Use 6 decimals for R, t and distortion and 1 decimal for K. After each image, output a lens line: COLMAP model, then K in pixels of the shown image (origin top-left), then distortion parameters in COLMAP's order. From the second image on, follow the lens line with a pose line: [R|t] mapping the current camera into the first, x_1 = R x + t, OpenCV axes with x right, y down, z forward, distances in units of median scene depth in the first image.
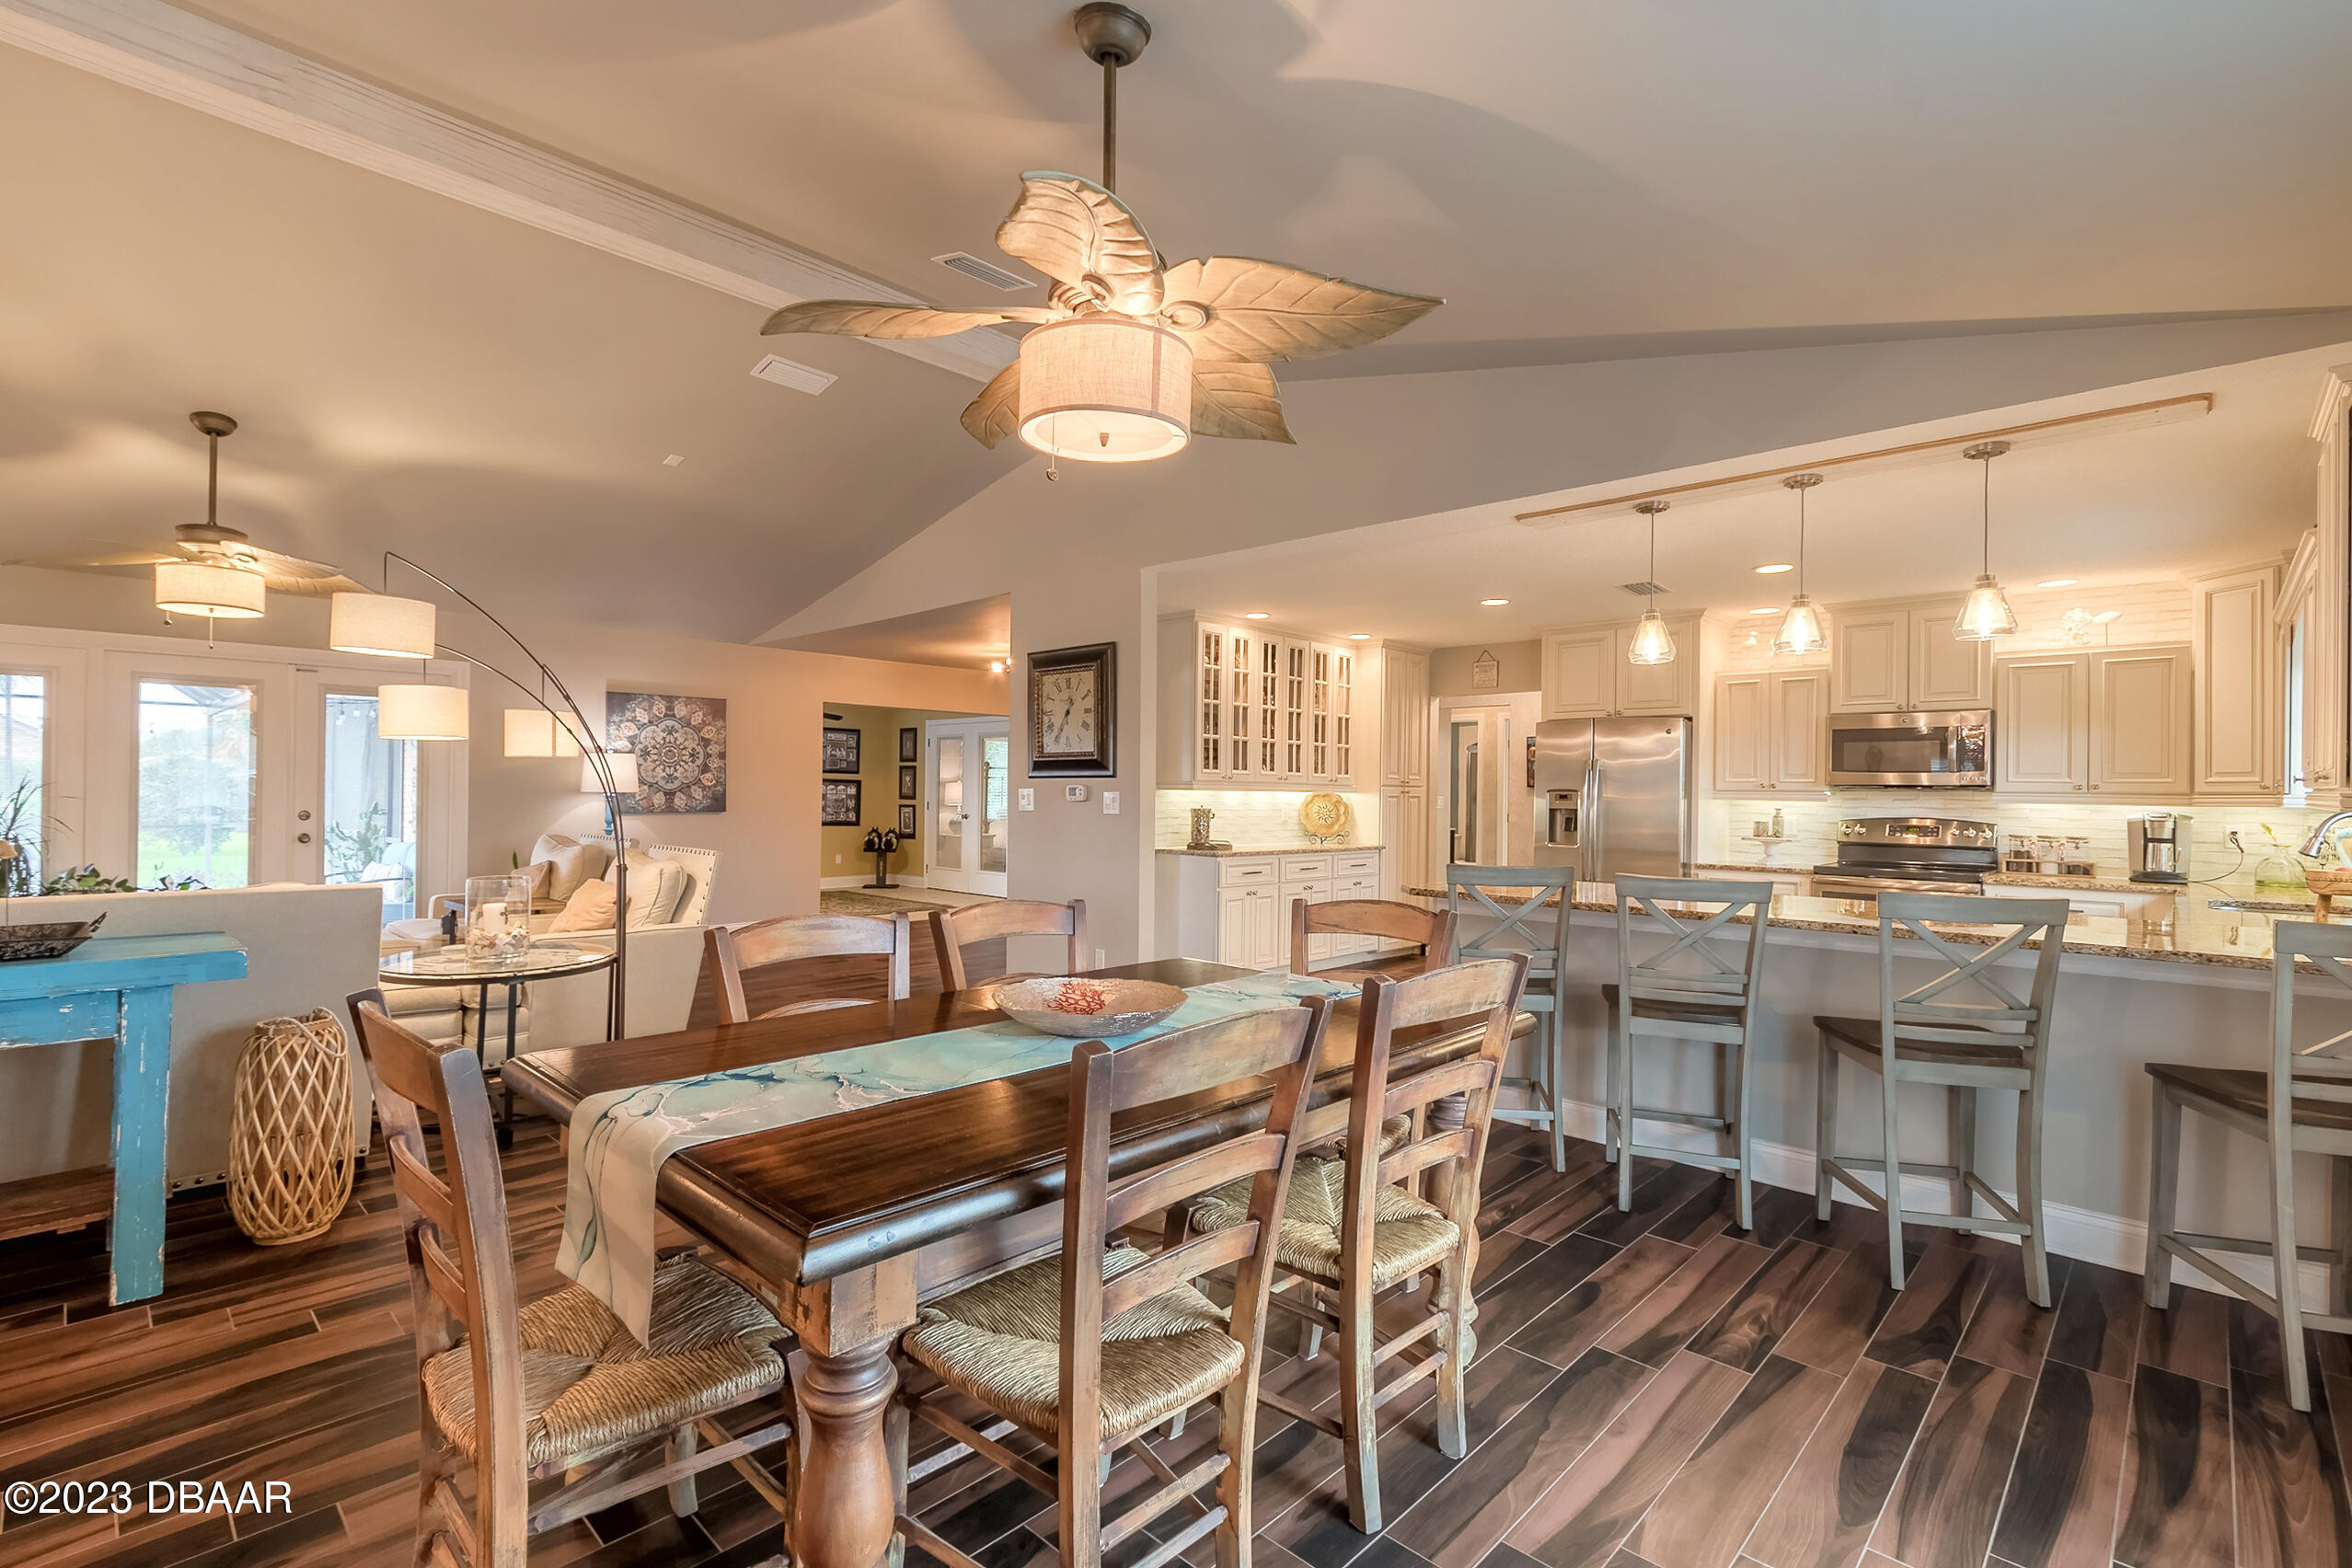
lens RADIAL K [[1066.4, 0, 1137.5], [0, 1066.4, 788.1], [0, 0, 1]] dist [0.009019, -0.002506]
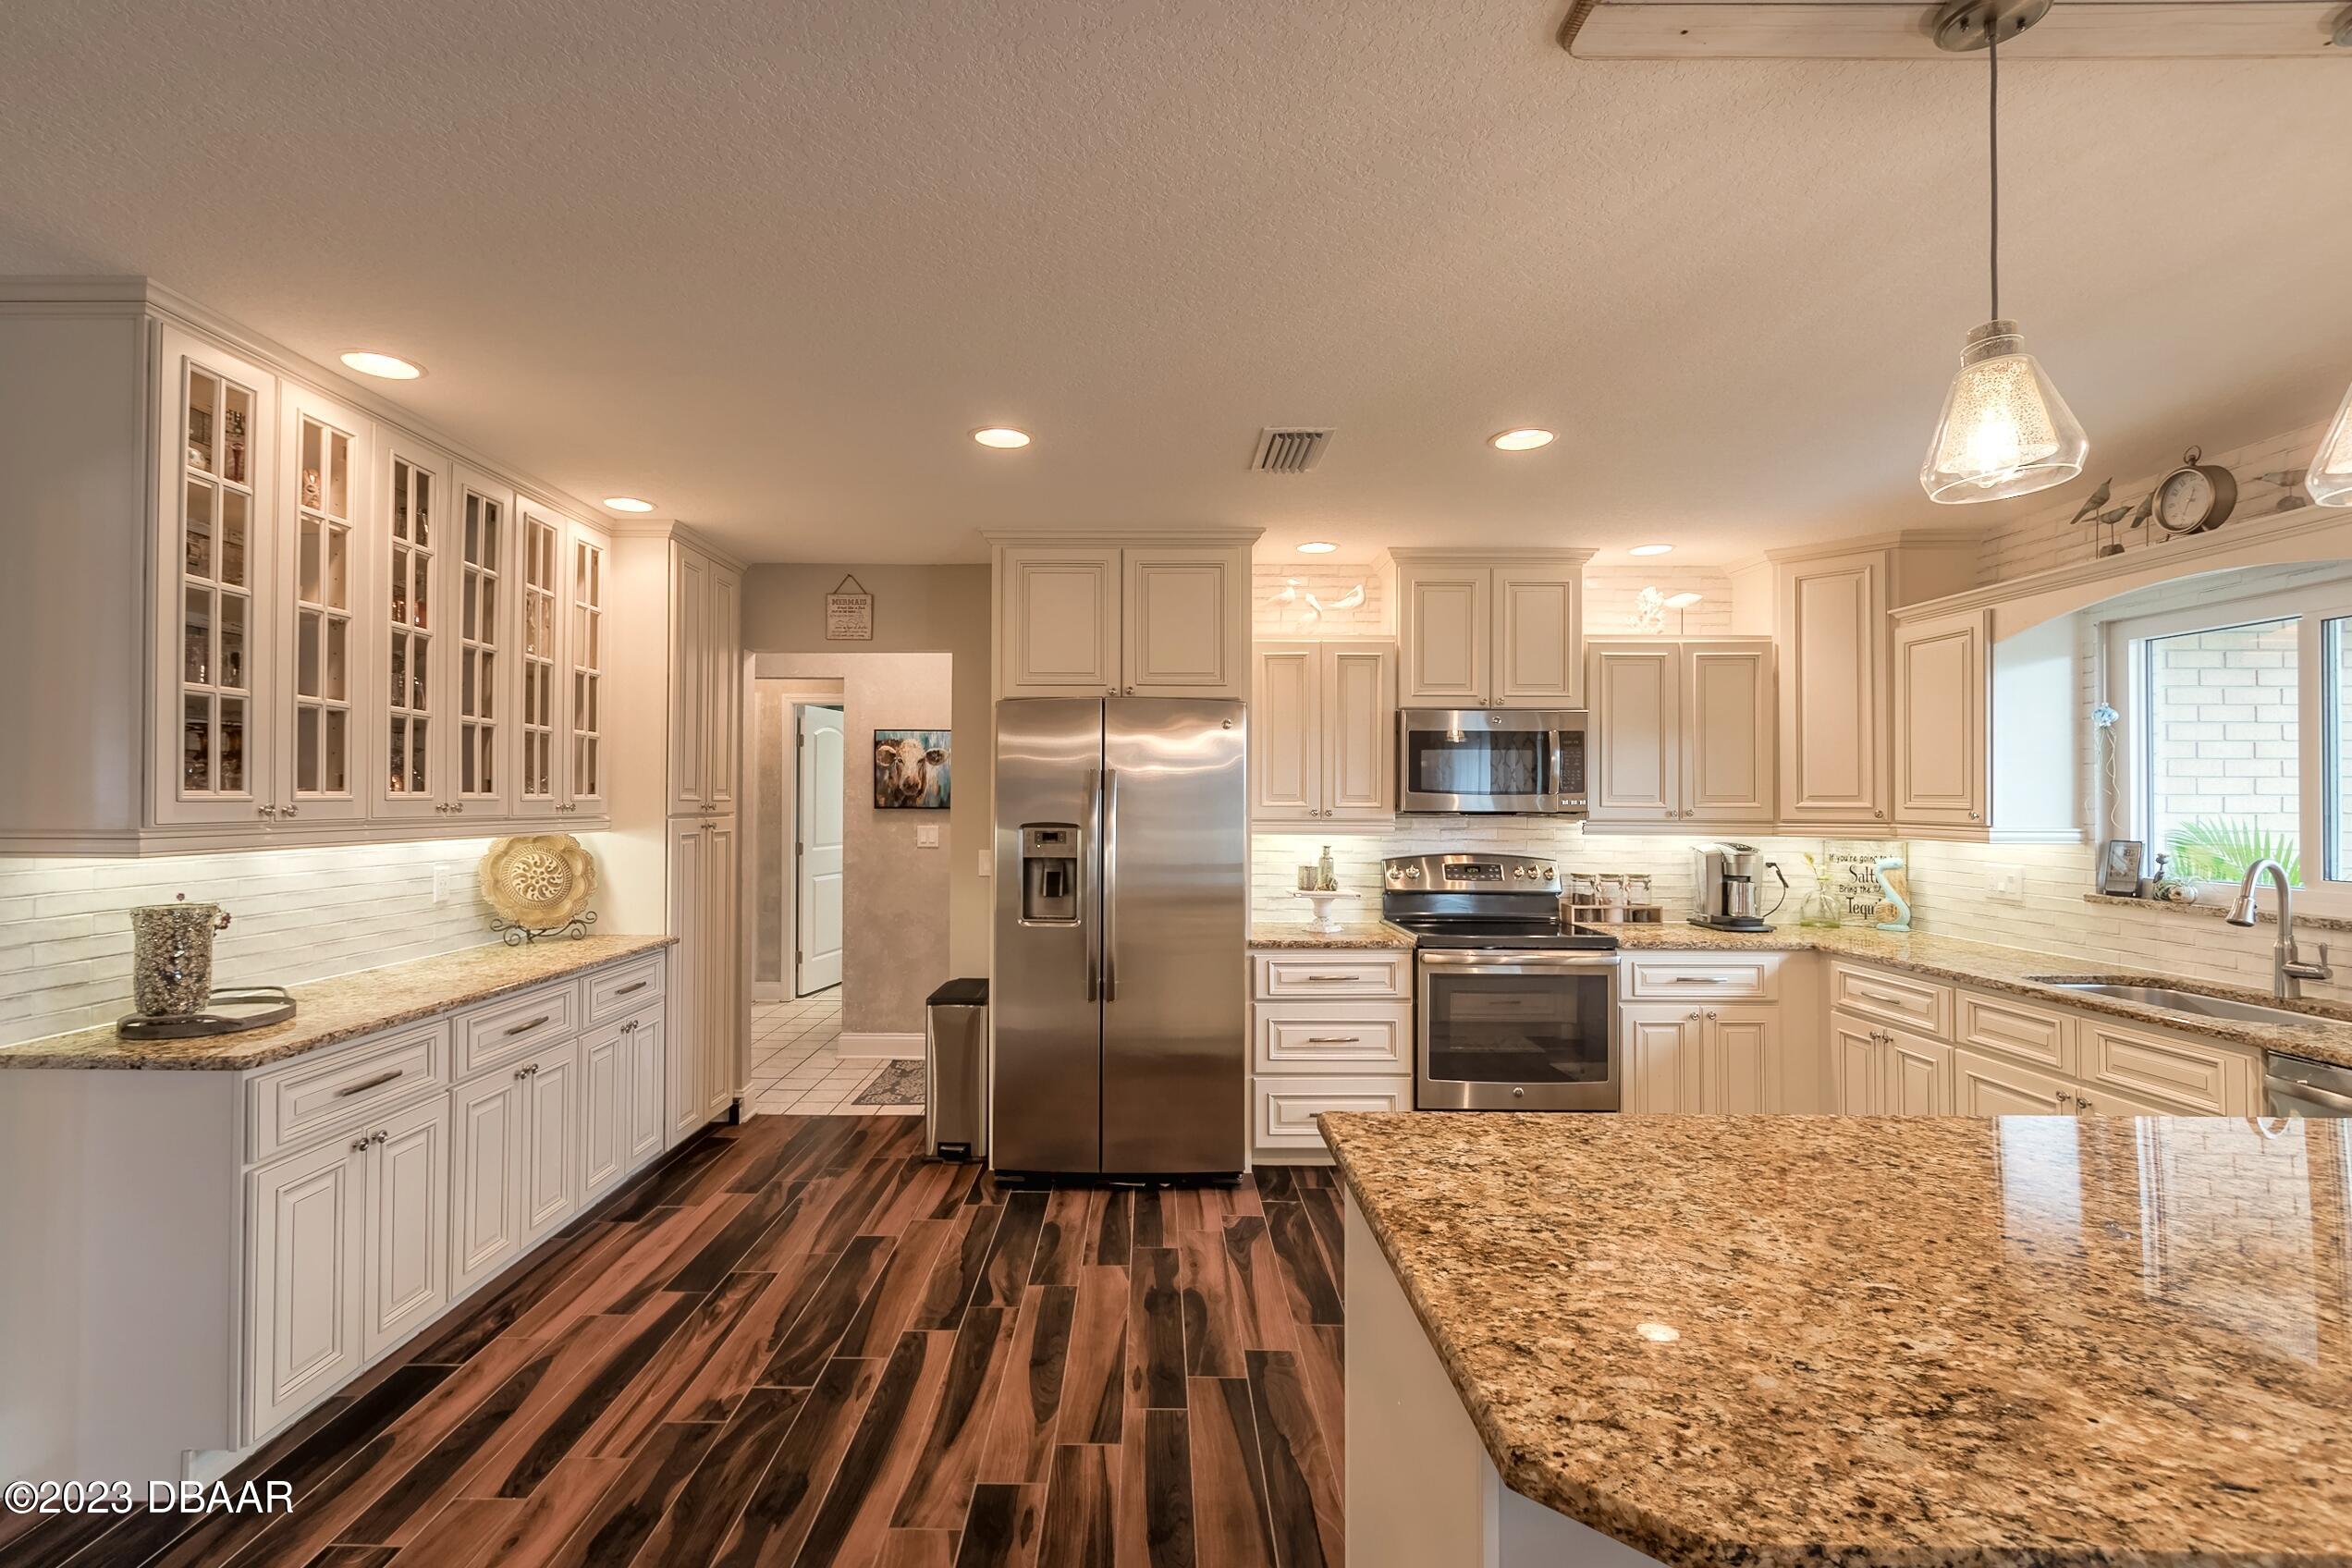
lens RADIAL K [[1066.4, 0, 1136.2], [0, 1066.4, 781.4], [0, 0, 1]] dist [0.009019, -0.002506]
pose [[0.714559, -0.000074, 0.699575, 0.039074], [0.004121, 0.999983, -0.004104, -0.017042], [-0.699563, 0.005815, 0.714547, 0.540348]]
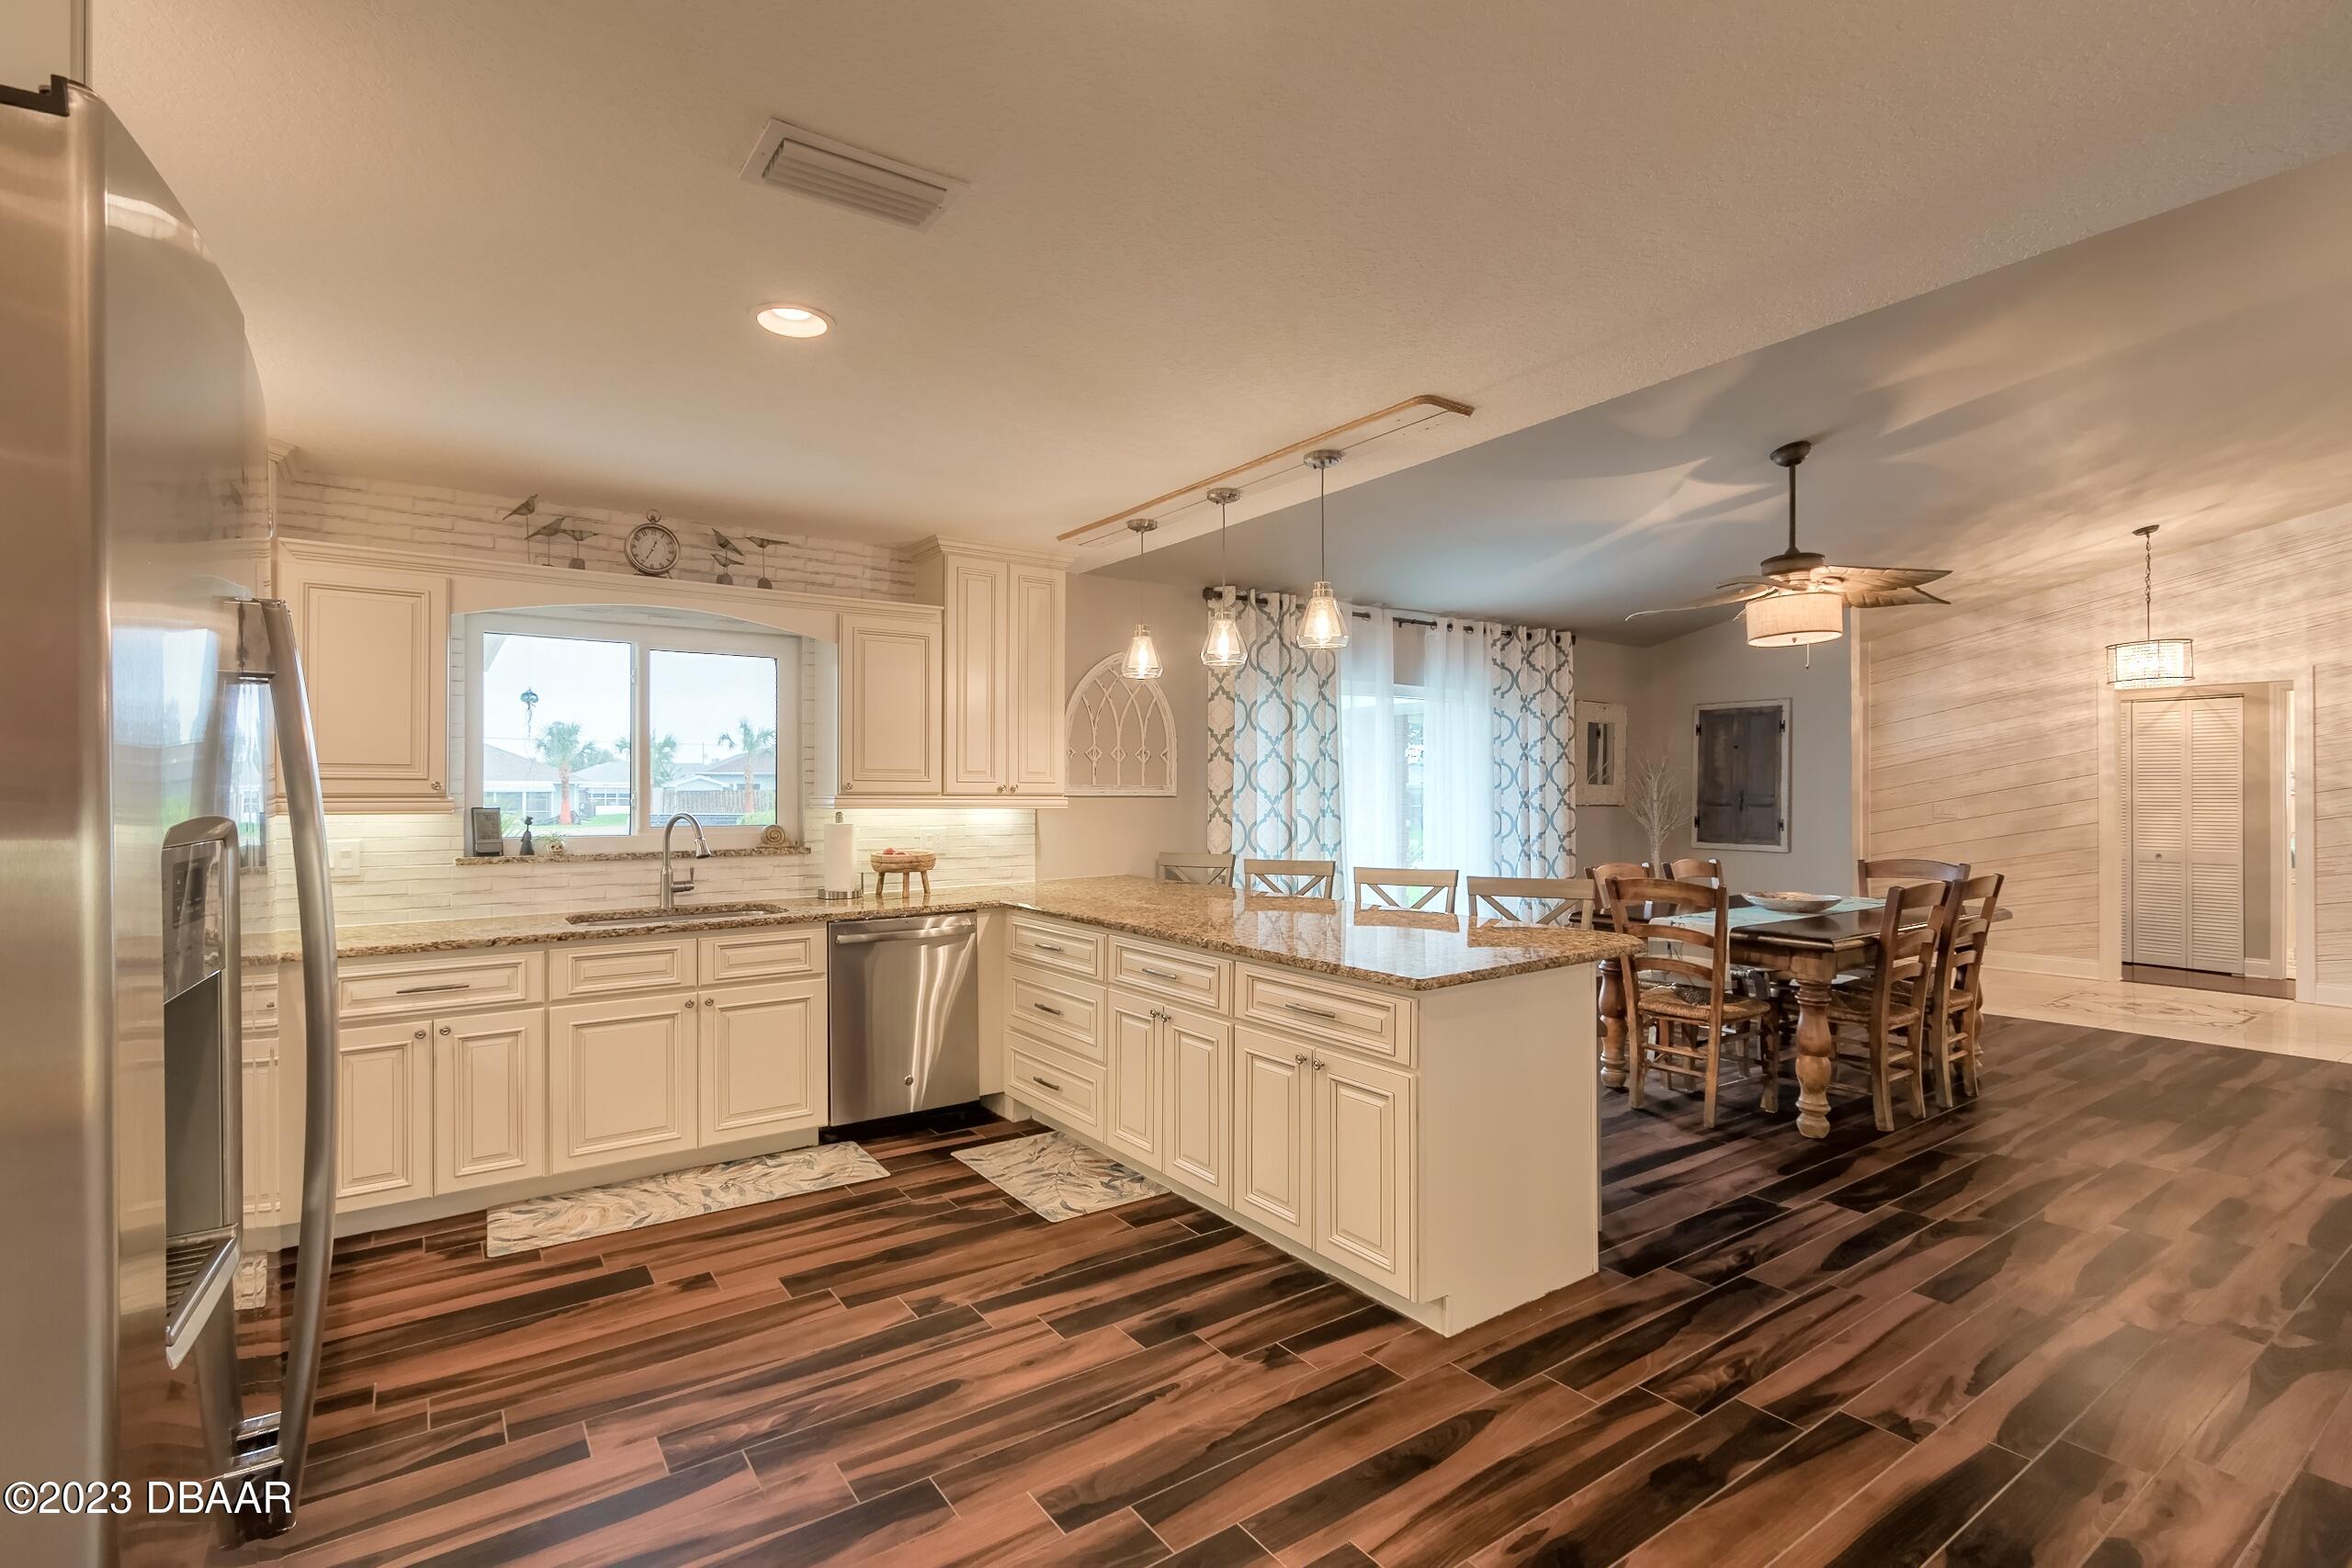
lens RADIAL K [[1066.2, 0, 1132.8], [0, 1066.2, 793.0], [0, 0, 1]] dist [0.009019, -0.002506]
pose [[-0.981816, -0.013305, 0.189367, 0.264651], [-0.013168, 0.999911, 0.001982, -0.003437], [-0.189377, -0.000548, -0.981904, 1.041033]]
